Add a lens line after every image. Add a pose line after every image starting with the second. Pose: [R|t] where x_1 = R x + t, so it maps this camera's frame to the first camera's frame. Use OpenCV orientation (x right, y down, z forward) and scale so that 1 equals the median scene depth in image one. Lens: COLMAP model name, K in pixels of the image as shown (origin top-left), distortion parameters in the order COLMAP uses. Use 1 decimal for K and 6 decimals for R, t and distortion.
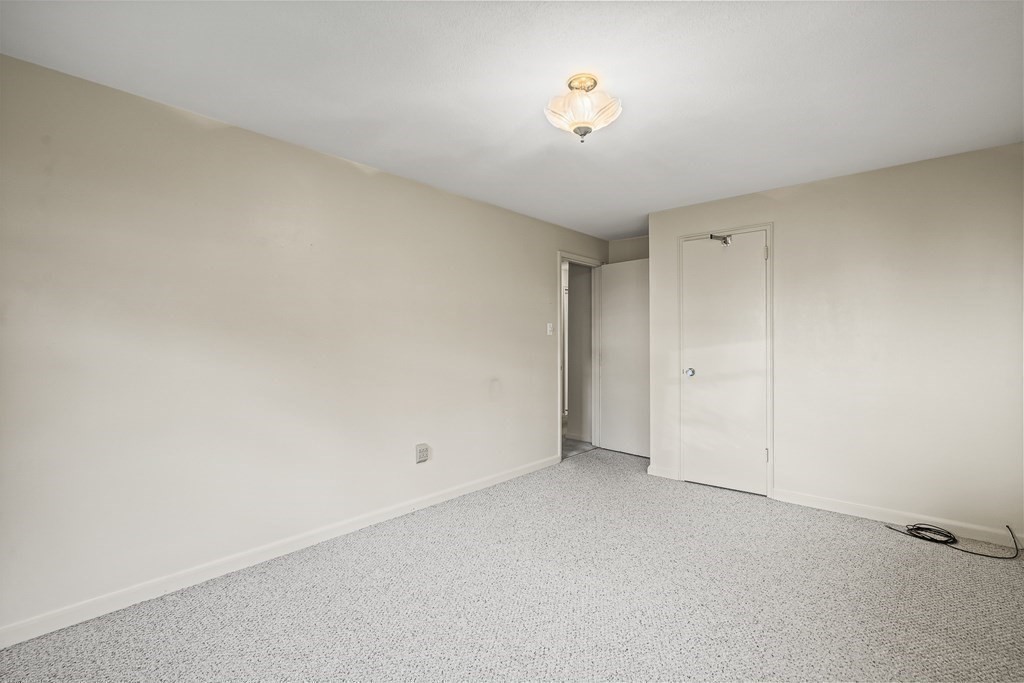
lens RADIAL K [[467.2, 0, 509.7], [0, 467.2, 342.9], [0, 0, 1]] dist [0.000224, 0.001205]
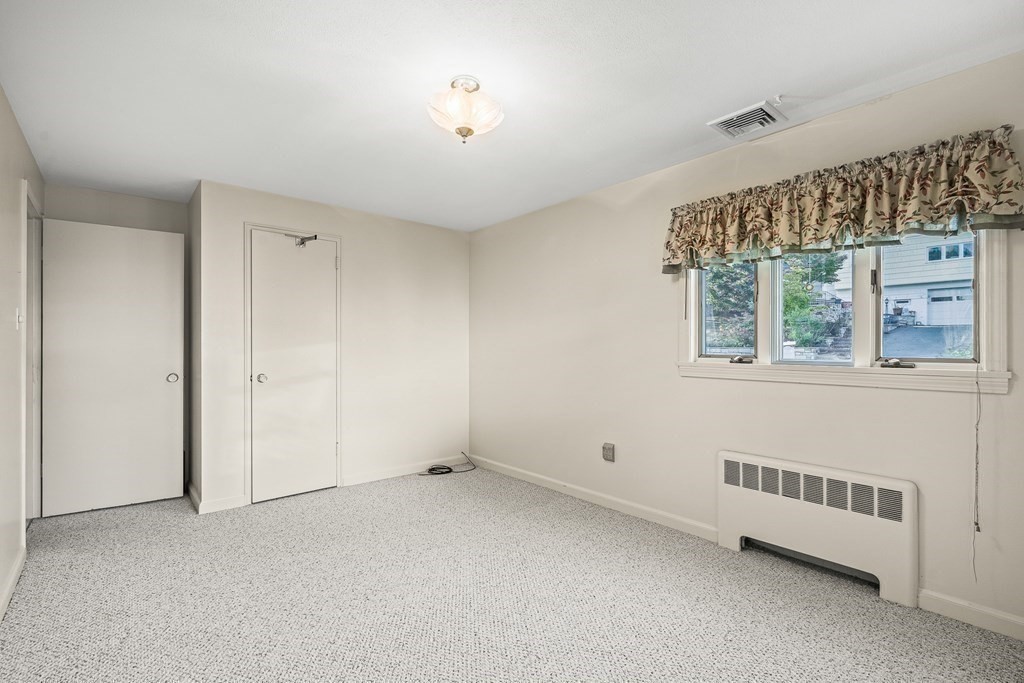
lens RADIAL K [[482.3, 0, 485.5], [0, 482.3, 344.4], [0, 0, 1]] dist [0.000108, 0.000331]
pose [[0.154192, 0.009194, 0.987998, -0.511298], [0.010665, 0.999883, -0.010969, 0.014429], [-0.987983, 0.012229, 0.154076, 0.486890]]
